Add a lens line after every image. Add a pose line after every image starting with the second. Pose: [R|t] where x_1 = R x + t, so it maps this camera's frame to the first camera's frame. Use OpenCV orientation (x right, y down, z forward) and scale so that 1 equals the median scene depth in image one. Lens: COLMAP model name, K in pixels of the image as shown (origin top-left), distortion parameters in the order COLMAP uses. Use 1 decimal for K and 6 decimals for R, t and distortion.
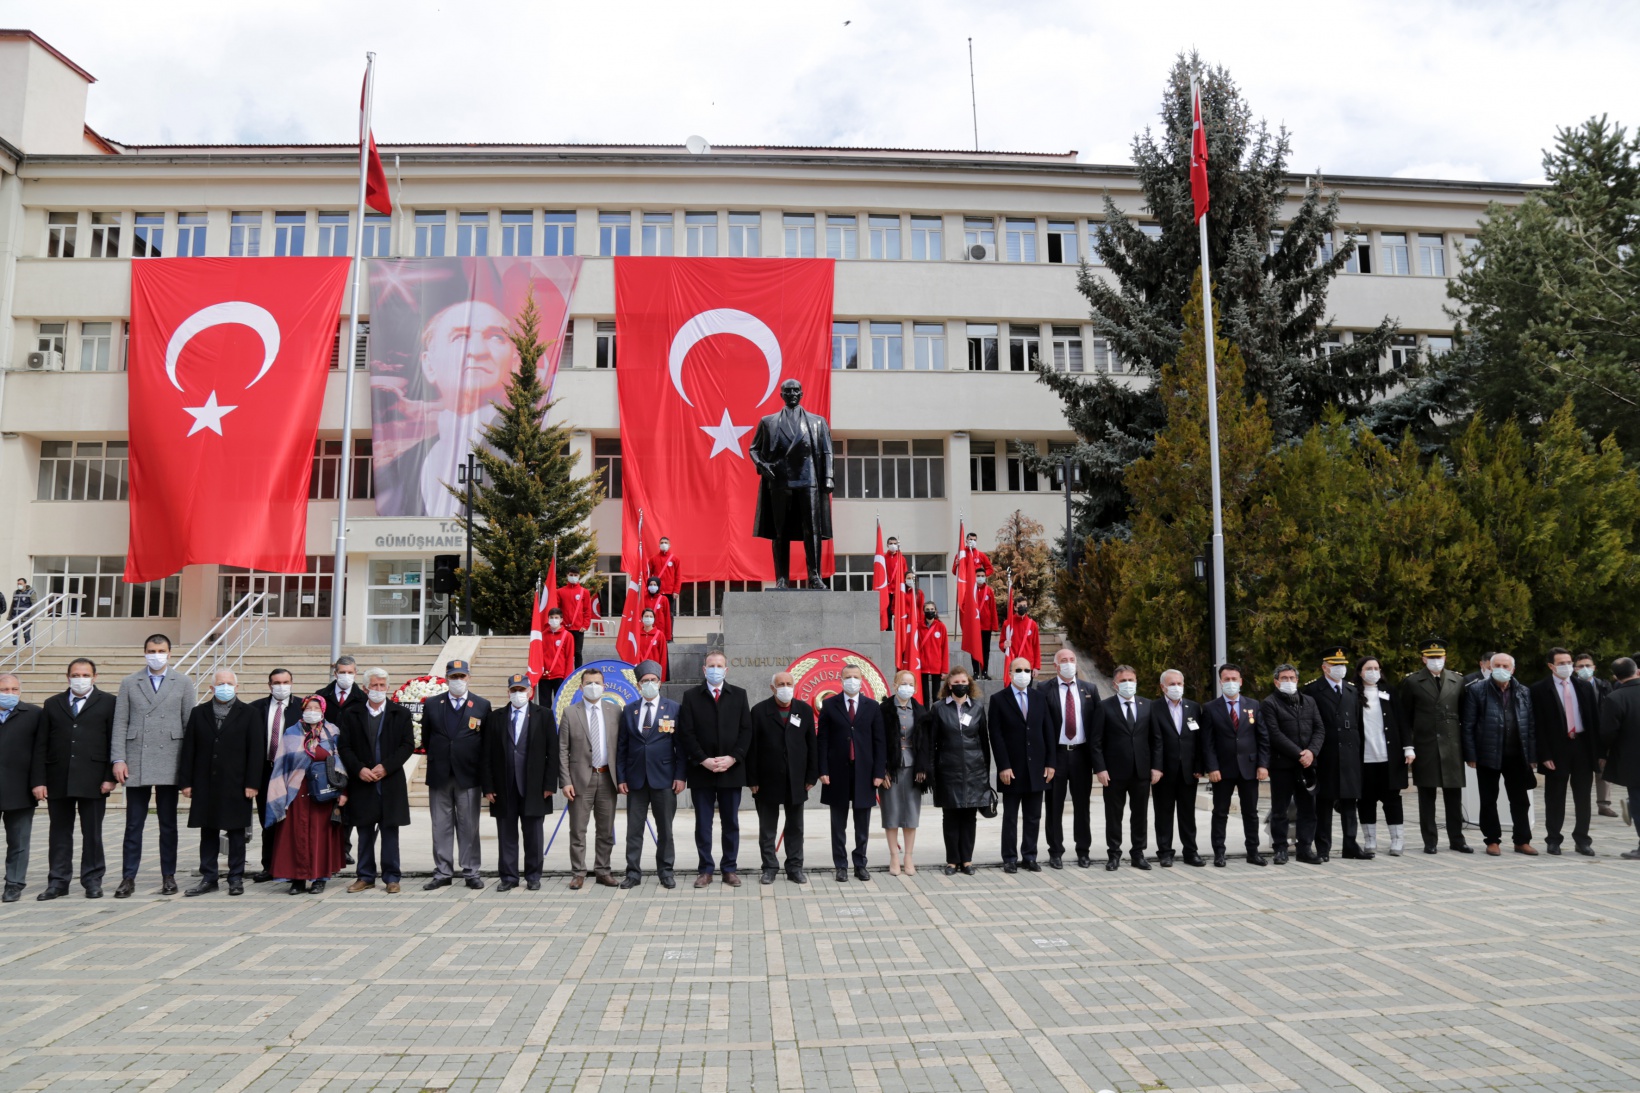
lens RADIAL K [[1184.9, 0, 819.4], [0, 1184.9, 553.9], [0, 0, 1]] dist [-0.115526, 0.091410]
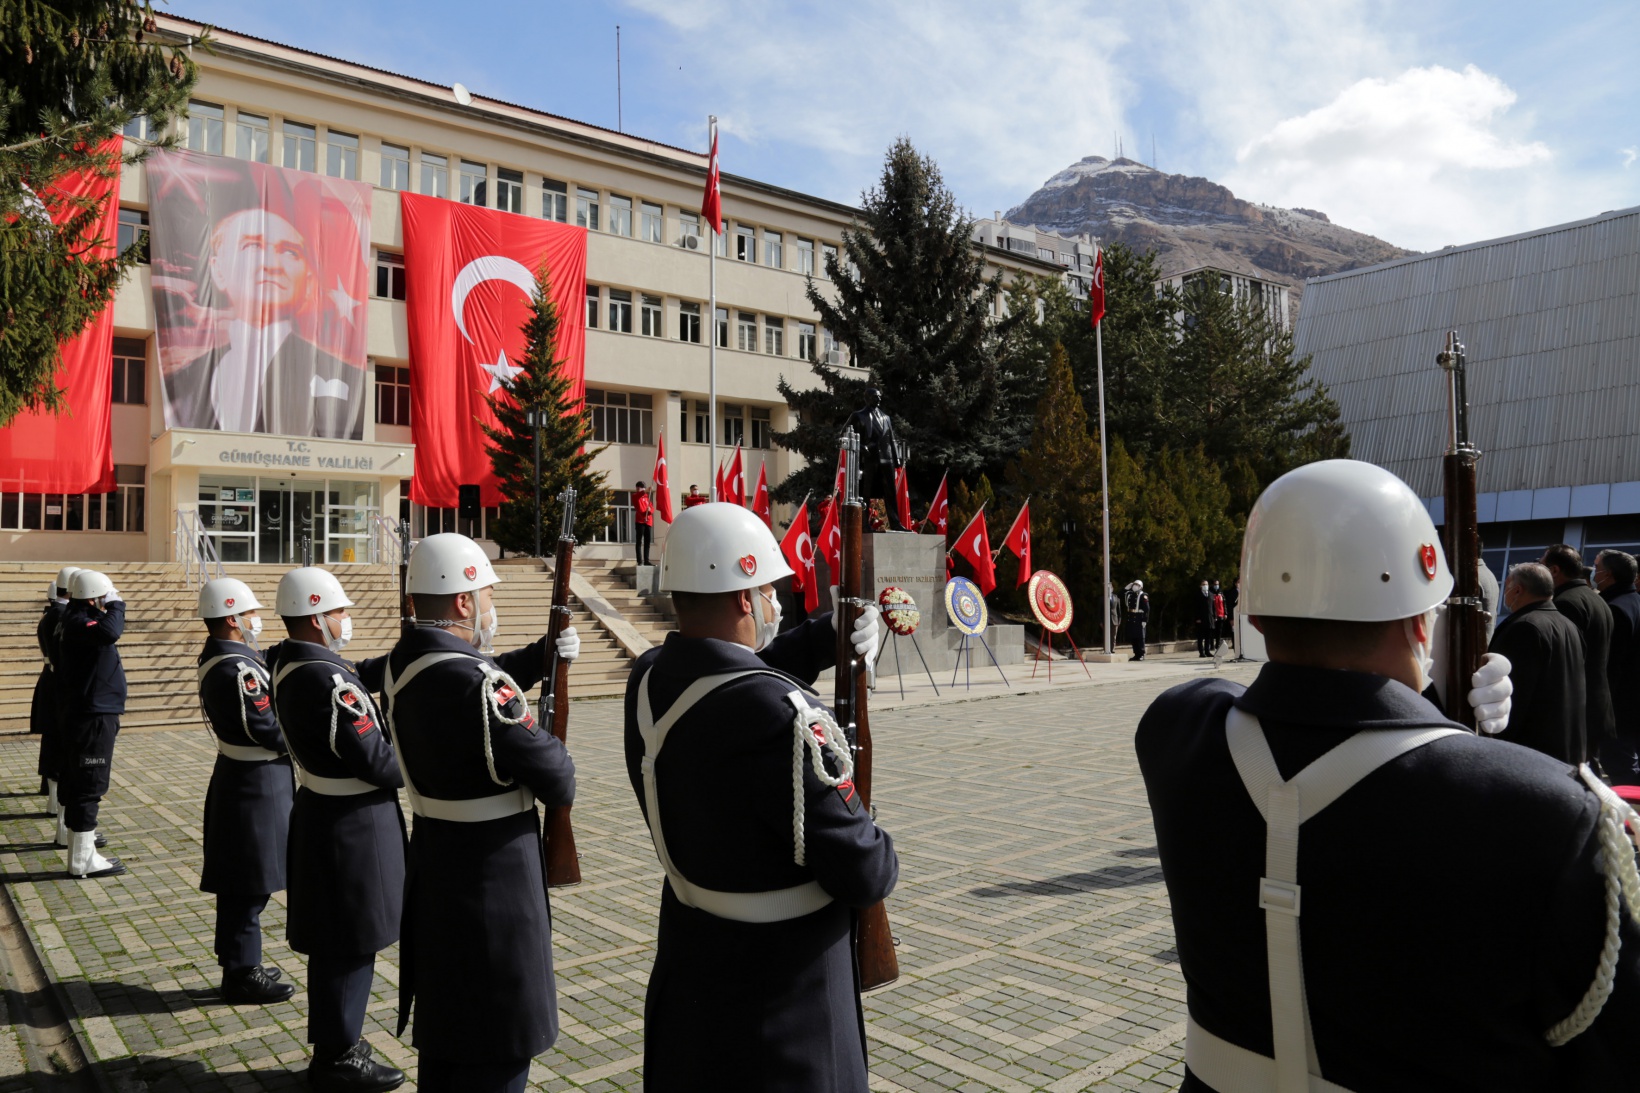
lens RADIAL K [[1184.9, 0, 819.4], [0, 1184.9, 553.9], [0, 0, 1]] dist [-0.115526, 0.091410]
pose [[0.795848, 0.016148, 0.605281, -0.506977], [-0.053086, 0.997656, 0.043183, 0.002160], [-0.603165, -0.066499, 0.794839, -0.058147]]
